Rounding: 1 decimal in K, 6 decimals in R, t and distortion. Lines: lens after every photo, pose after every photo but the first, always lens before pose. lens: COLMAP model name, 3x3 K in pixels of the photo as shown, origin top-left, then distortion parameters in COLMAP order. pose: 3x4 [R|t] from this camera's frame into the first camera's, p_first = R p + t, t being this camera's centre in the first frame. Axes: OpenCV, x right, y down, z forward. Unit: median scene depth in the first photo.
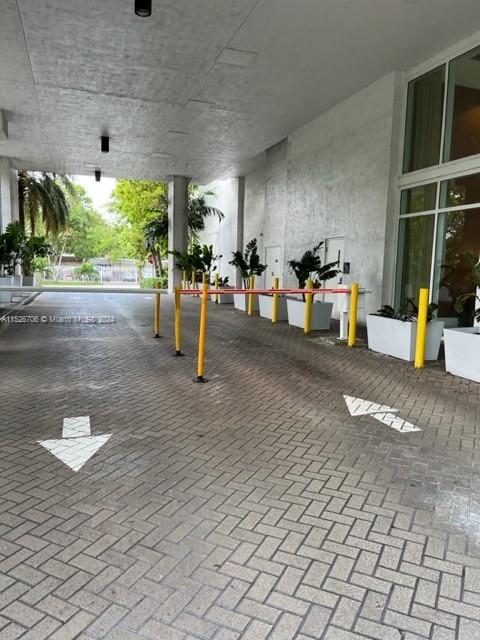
lens RADIAL K [[485.0, 0, 239.8], [0, 485.0, 322.7], [0, 0, 1]] dist [0.020177, -0.019993]
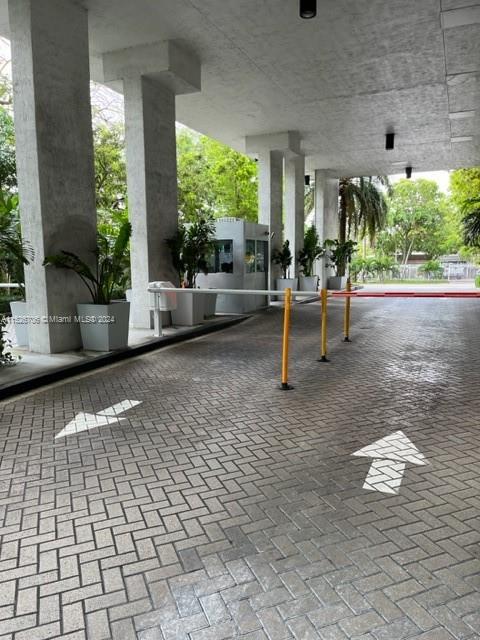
lens RADIAL K [[485.0, 0, 238.0], [0, 485.0, 317.0], [0, 0, 1]] dist [0.020177, -0.019993]
pose [[0.733327, 0.042017, -0.678577, 0.268612], [-0.046751, 0.998842, 0.011325, -0.014822], [0.678267, 0.023419, 0.734442, 0.120995]]
